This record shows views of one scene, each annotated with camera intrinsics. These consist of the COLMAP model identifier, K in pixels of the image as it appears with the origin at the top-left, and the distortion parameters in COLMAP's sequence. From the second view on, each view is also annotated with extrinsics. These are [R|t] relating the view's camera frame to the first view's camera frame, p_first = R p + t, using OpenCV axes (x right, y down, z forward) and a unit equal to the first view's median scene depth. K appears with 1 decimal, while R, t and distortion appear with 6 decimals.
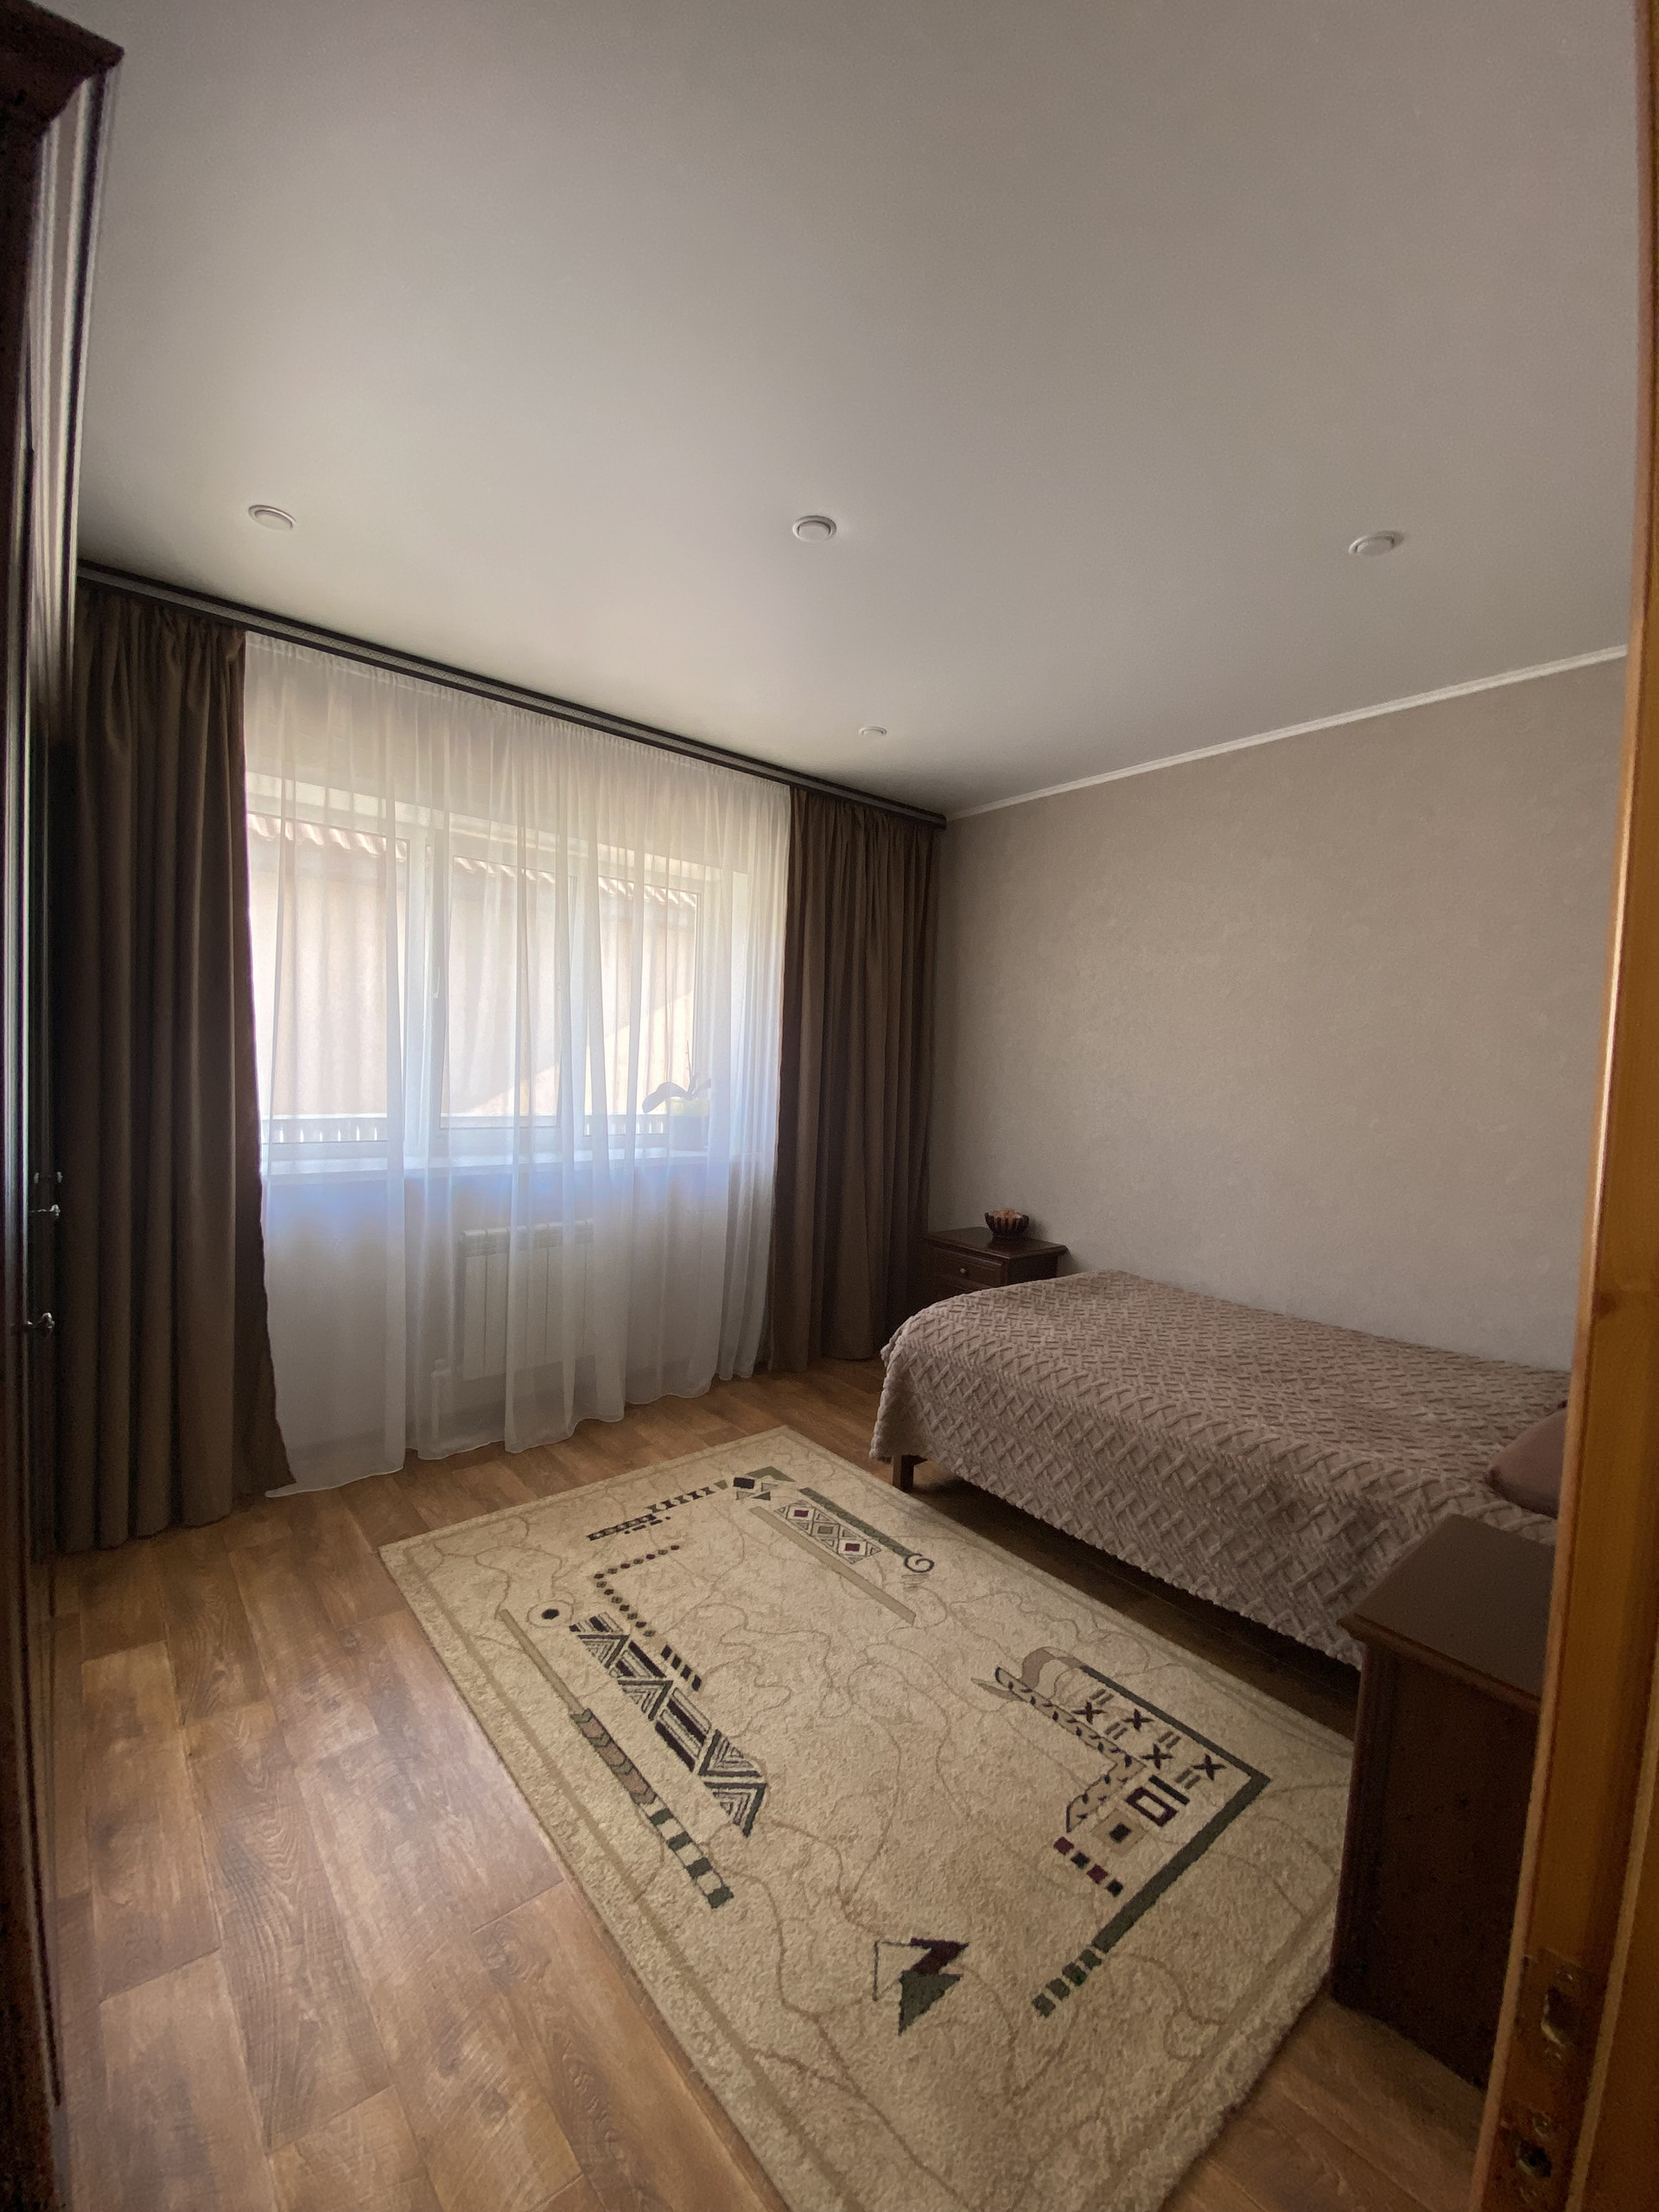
lens RADIAL K [[895.6, 0, 837.4], [0, 895.6, 1109.0], [0, 0, 1]] dist [0.008434, -0.013869]
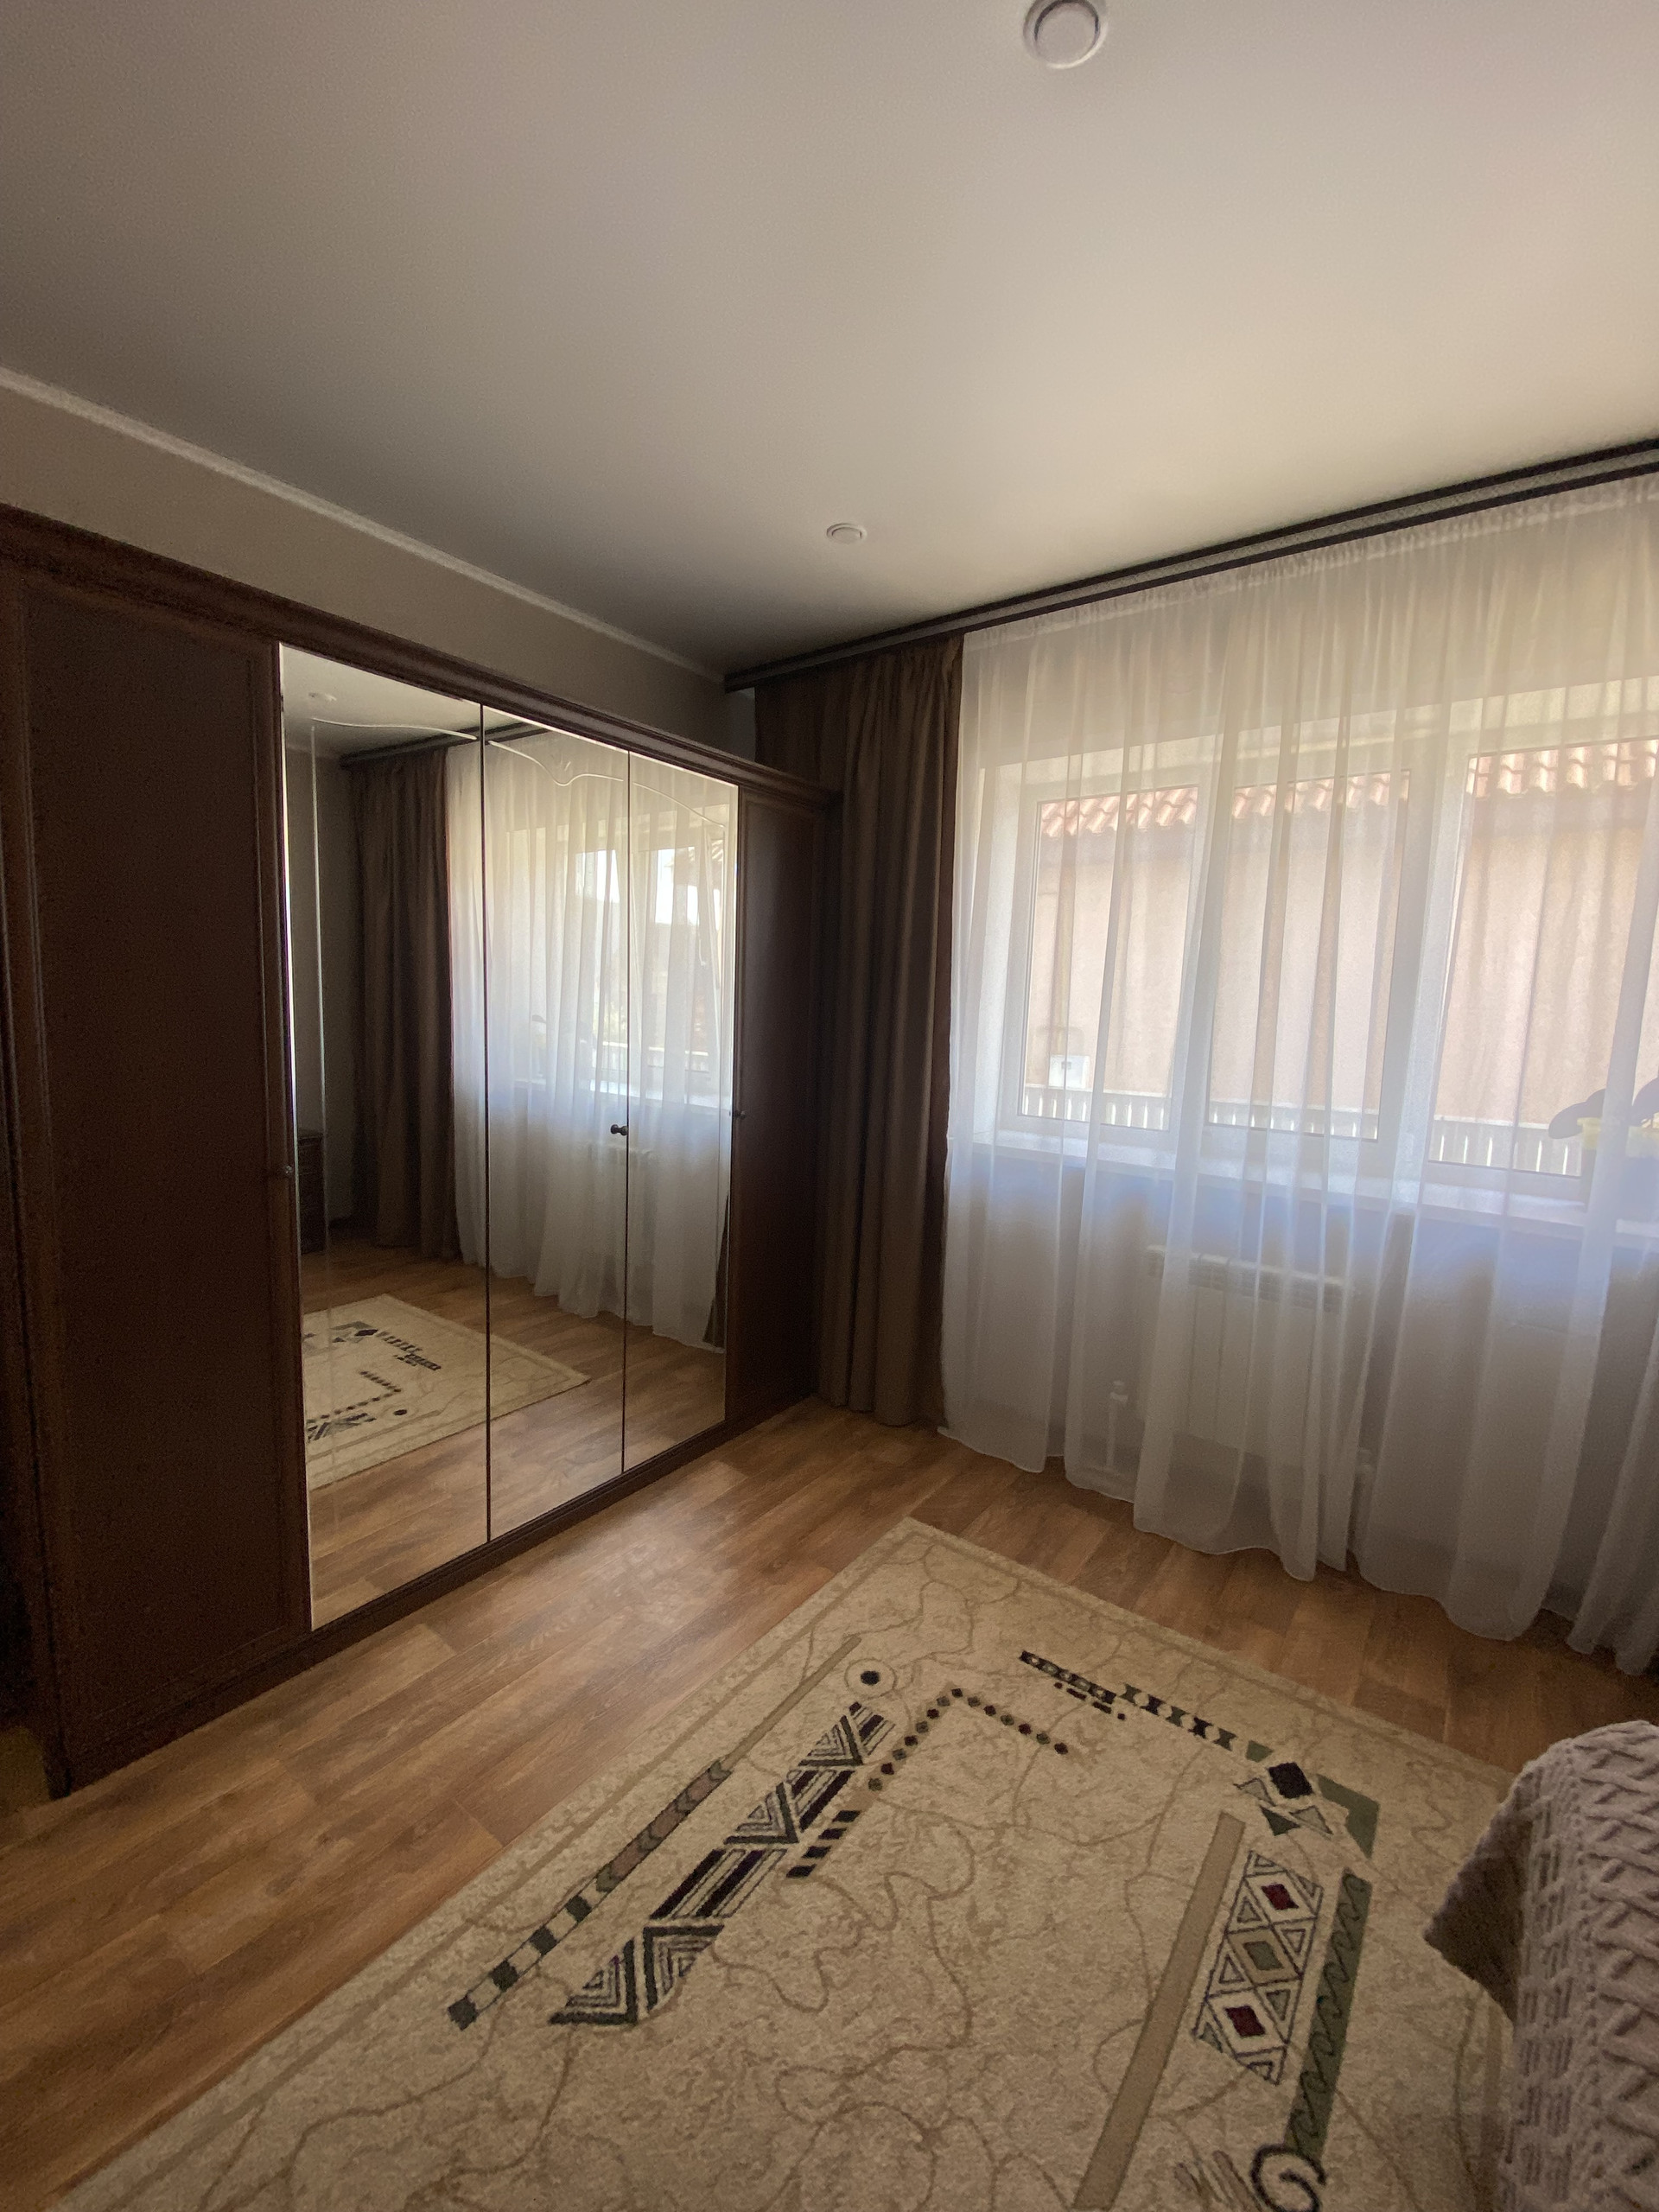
lens RADIAL K [[910.4, 0, 837.7], [0, 910.4, 1098.7], [0, 0, 1]] dist [0.036434, -0.026152]
pose [[0.222279, 0.073628, -0.972199, 0.507050], [-0.074815, 0.995493, 0.058286, -0.037822], [0.972108, 0.059779, 0.226785, 0.767246]]
